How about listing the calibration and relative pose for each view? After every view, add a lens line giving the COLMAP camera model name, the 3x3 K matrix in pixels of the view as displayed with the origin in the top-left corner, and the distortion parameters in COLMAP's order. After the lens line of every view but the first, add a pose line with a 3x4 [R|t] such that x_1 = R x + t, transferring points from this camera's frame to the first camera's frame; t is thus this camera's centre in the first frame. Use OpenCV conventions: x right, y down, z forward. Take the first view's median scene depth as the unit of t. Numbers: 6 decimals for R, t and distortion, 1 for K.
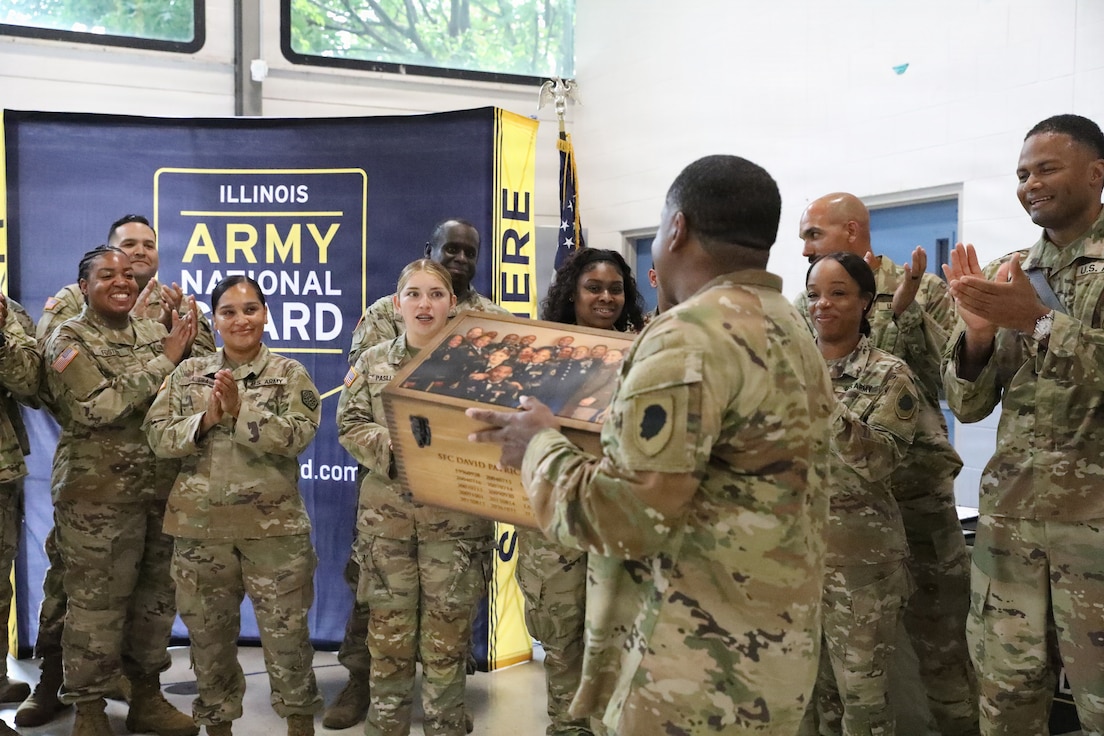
lens RADIAL K [[1277.2, 0, 552.0], [0, 1277.2, 368.0], [0, 0, 1]] dist [0.029827, 0.038857]
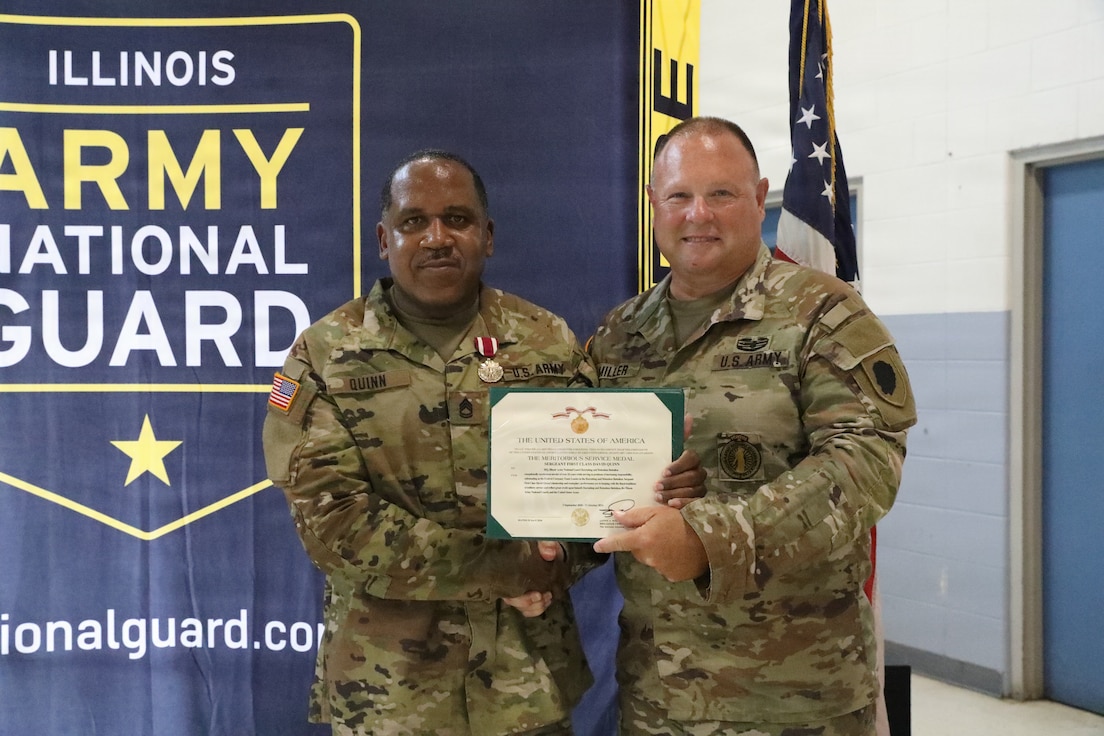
lens RADIAL K [[1277.2, 0, 552.0], [0, 1277.2, 368.0], [0, 0, 1]] dist [0.029827, 0.038857]
pose [[0.994073, -0.012153, 0.108034, -0.124333], [0.013491, 0.999841, -0.011659, -0.013998], [-0.107876, 0.013047, 0.994079, 0.499751]]
